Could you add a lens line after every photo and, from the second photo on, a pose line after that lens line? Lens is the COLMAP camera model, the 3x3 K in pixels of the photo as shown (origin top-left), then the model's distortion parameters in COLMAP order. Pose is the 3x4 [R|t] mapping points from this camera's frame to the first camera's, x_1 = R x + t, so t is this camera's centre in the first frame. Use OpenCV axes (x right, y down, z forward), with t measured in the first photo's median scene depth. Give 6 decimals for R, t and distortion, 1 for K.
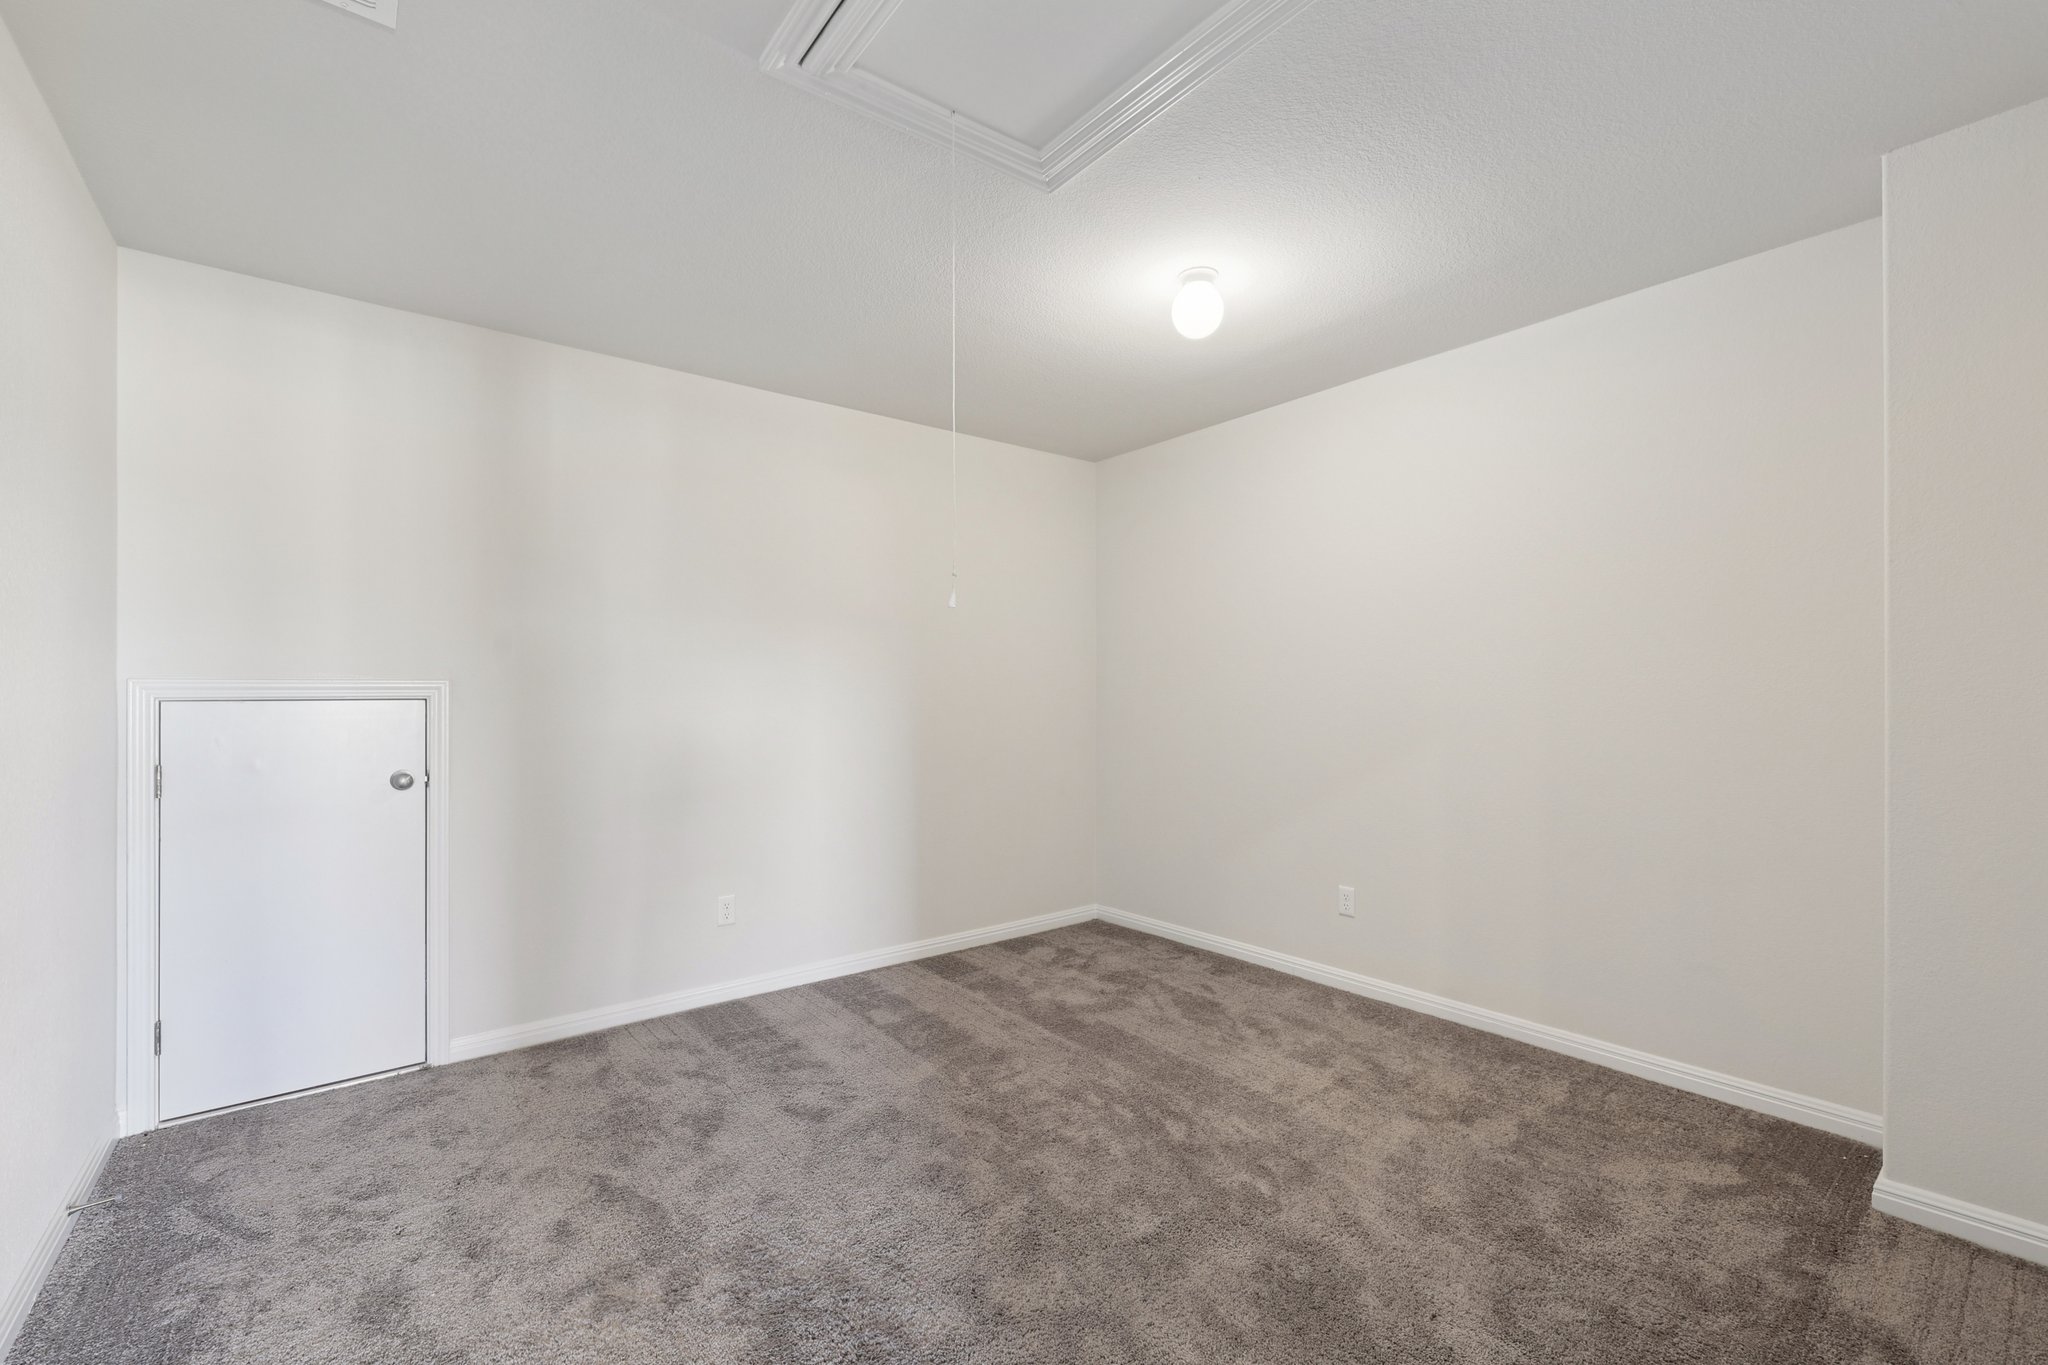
lens RADIAL K [[875.9, 0, 1024.0], [0, 875.9, 682.5], [0, 0, 1]] dist [0.014369, -0.000096]
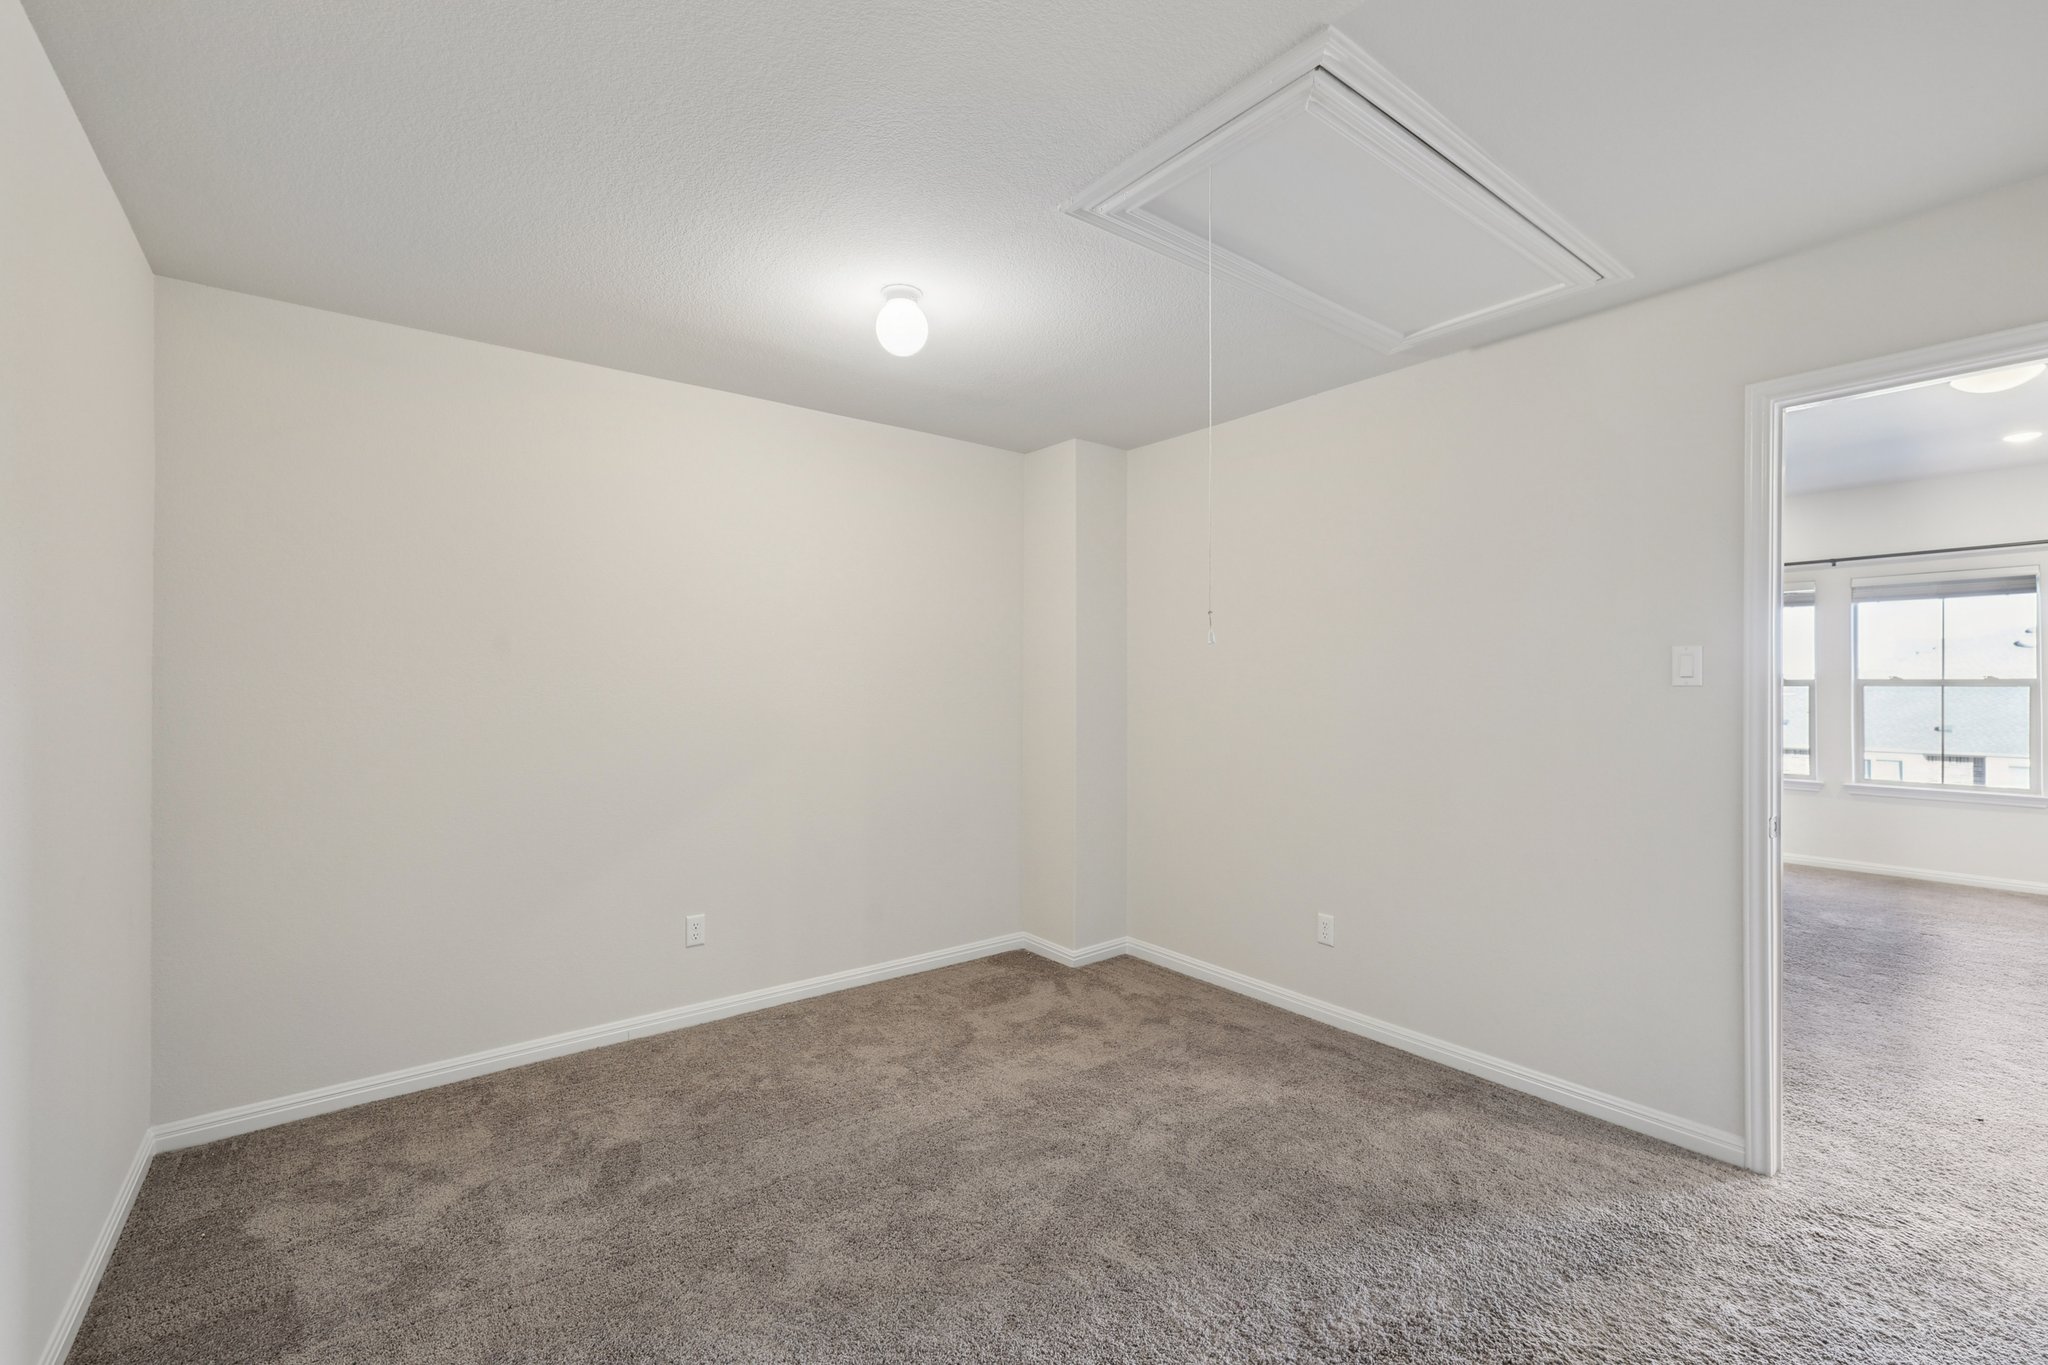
lens RADIAL K [[875.9, 0, 1024.0], [0, 875.9, 682.5], [0, 0, 1]] dist [0.014369, -0.000096]
pose [[0.020739, 0.009543, 0.999739, -0.780286], [-0.003518, 0.999949, -0.009472, -0.015902], [-0.999779, -0.003321, 0.020771, 0.842201]]
